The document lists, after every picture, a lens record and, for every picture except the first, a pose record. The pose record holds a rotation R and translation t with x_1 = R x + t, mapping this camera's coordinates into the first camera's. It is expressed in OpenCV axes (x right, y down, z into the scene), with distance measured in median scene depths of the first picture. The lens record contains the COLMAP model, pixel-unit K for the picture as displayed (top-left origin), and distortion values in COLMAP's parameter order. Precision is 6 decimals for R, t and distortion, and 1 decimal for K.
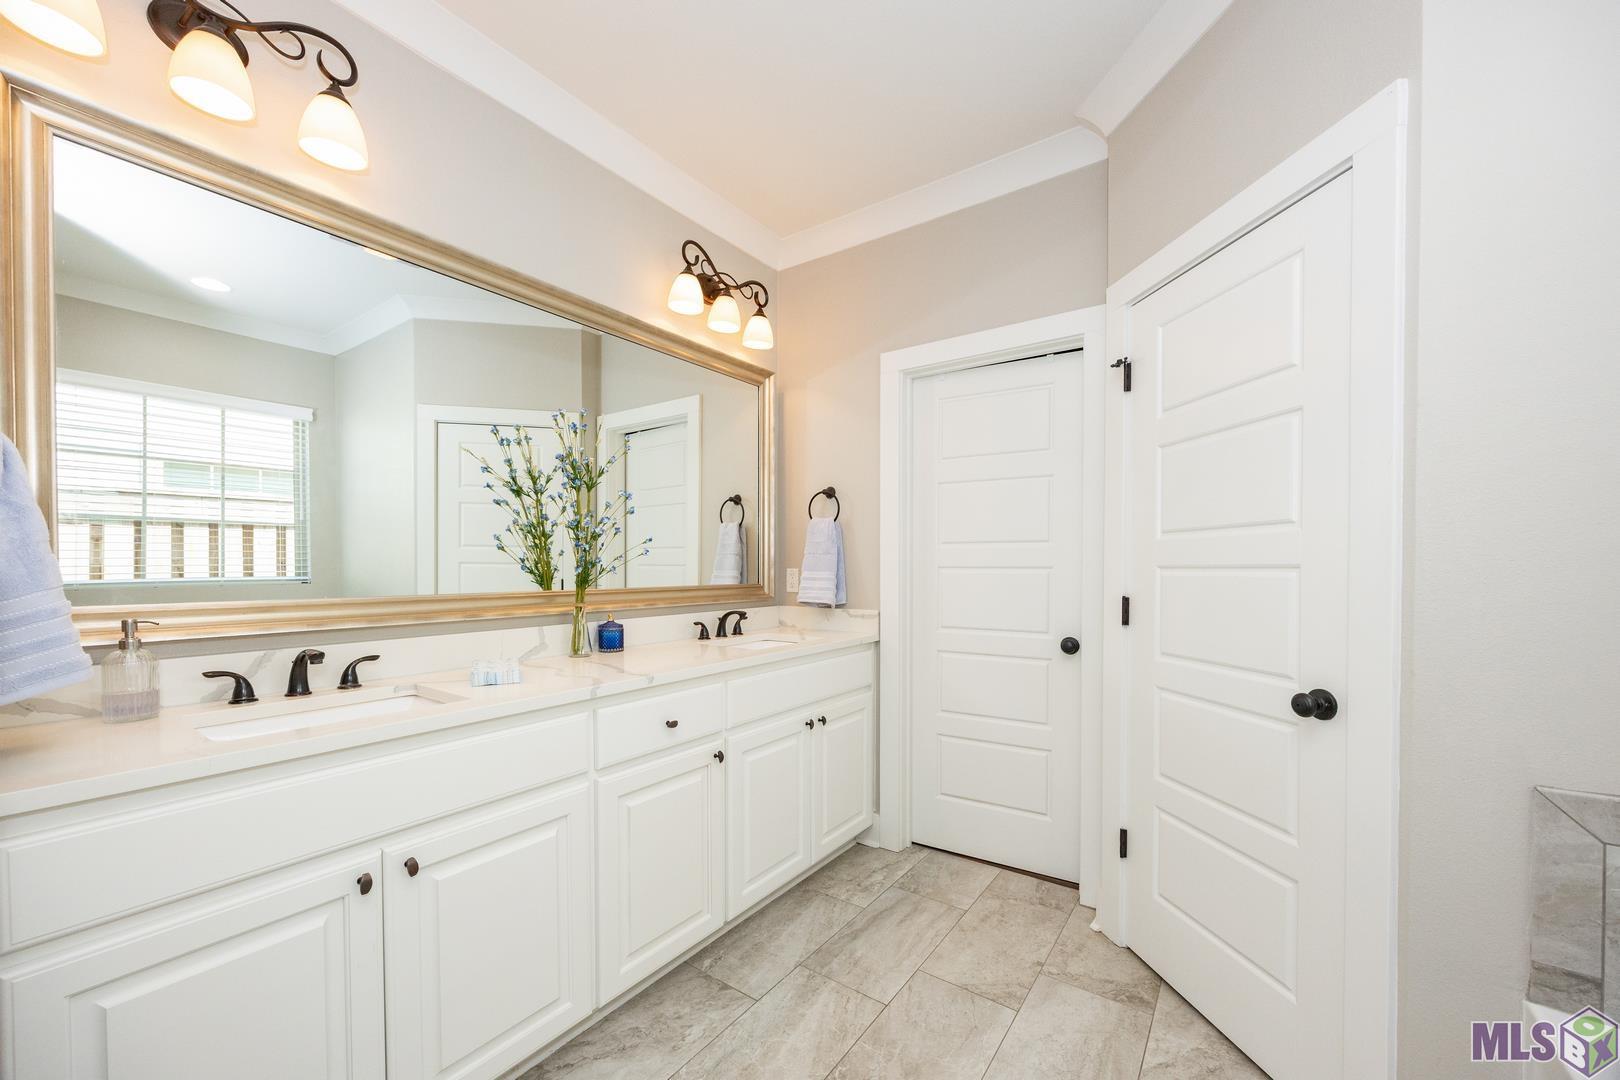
lens RADIAL K [[629.4, 0, 767.0], [0, 629.4, 572.9], [0, 0, 1]] dist [-0.006490, -0.000045]
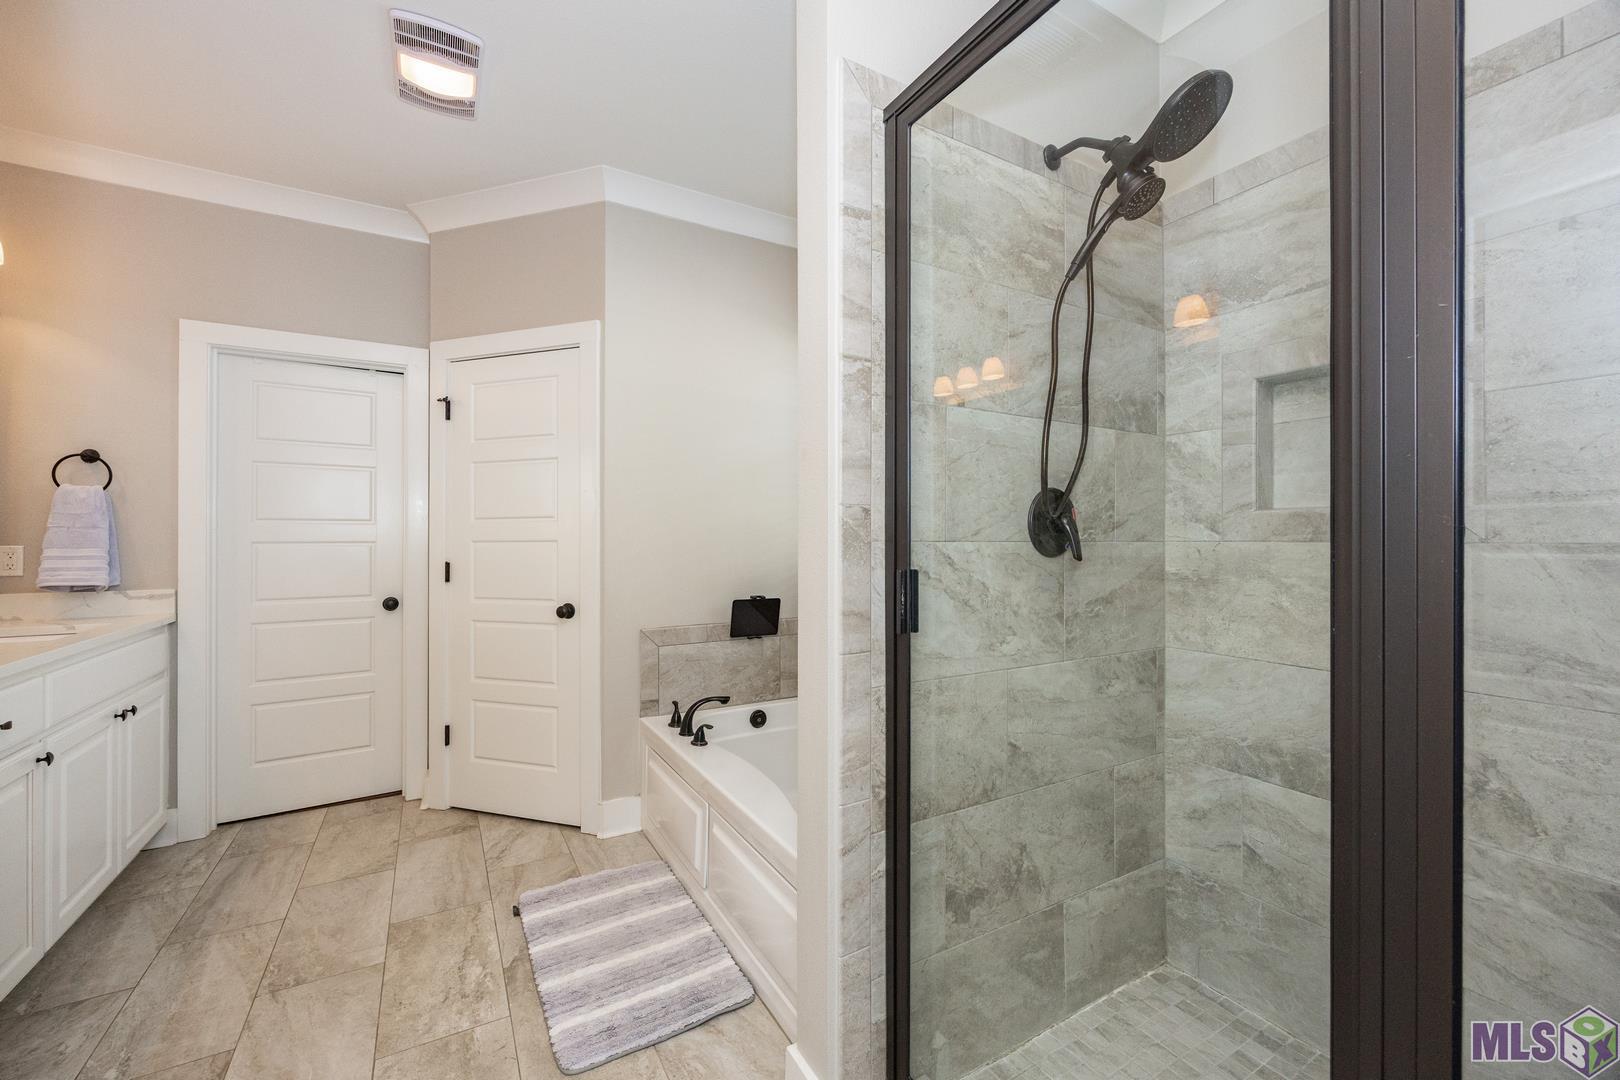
lens RADIAL K [[629.4, 0, 810.2], [0, 629.4, 539.4], [0, 0, 1]] dist [-0.006490, -0.000045]
pose [[0.365285, -0.002304, 0.930893, -0.404309], [0.011911, 0.999927, -0.002199, -0.001436], [-0.930819, 0.011891, 0.365286, -0.260687]]
